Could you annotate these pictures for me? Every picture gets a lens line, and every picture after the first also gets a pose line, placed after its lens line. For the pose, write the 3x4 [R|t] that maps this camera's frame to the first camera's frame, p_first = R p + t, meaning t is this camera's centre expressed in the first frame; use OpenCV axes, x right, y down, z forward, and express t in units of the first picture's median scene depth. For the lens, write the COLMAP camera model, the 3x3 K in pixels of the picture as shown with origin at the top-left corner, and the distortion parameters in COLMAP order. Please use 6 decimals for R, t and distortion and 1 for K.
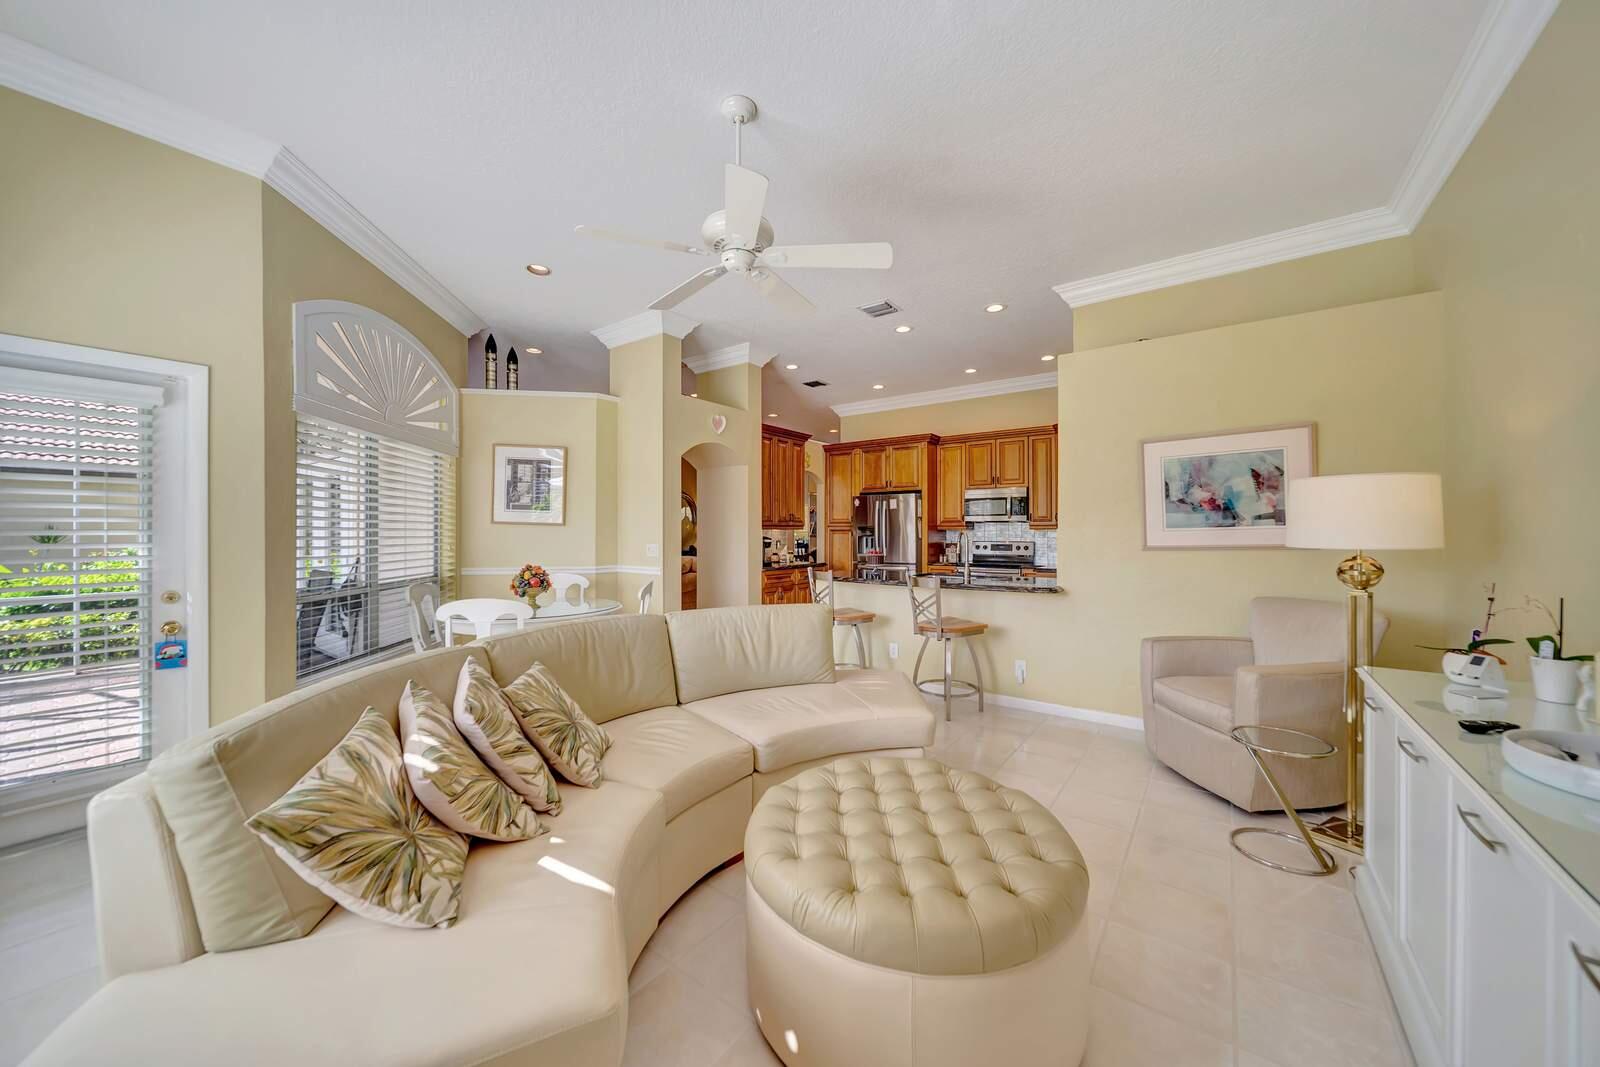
lens RADIAL K [[572.7, 0, 789.6], [0, 572.7, 529.0], [0, 0, 1]] dist [-0.003296, -0.000538]
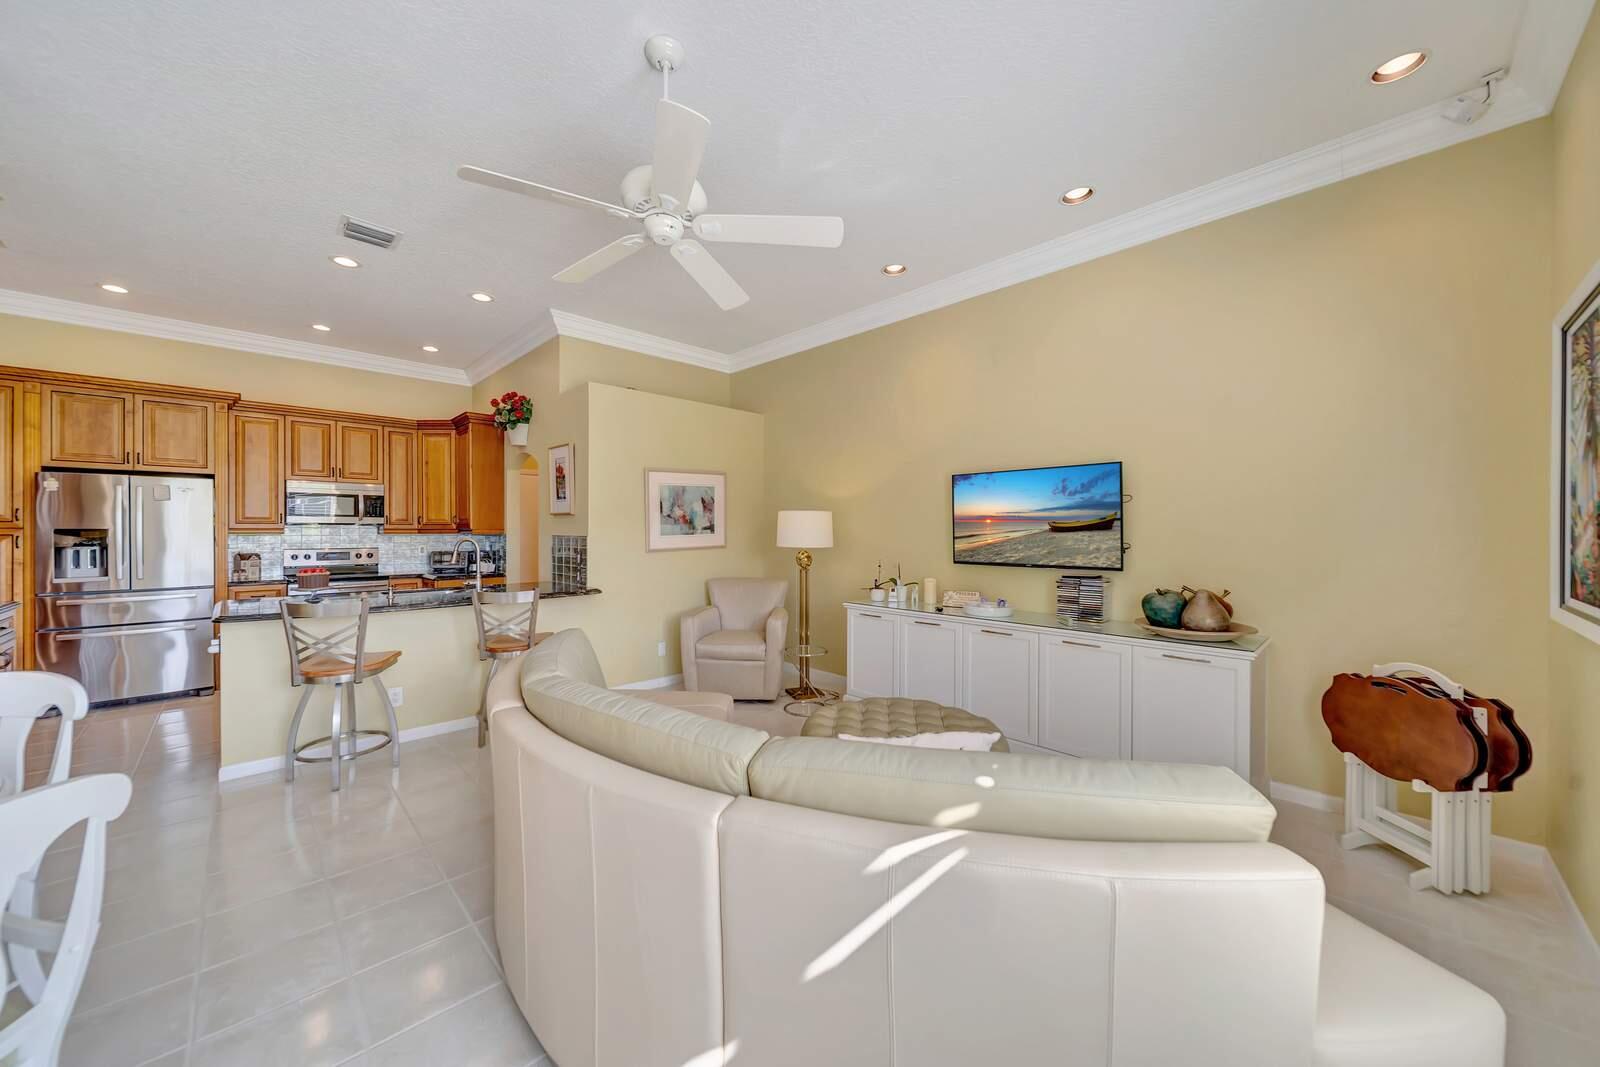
lens RADIAL K [[569.9, 0, 794.7], [0, 569.9, 533.2], [0, 0, 1]] dist [0.000921, -0.002118]
pose [[0.149377, -0.002904, 0.988776, -0.573410], [-0.006339, 0.999972, 0.003895, -0.012526], [-0.988760, -0.006850, 0.149354, 0.427167]]
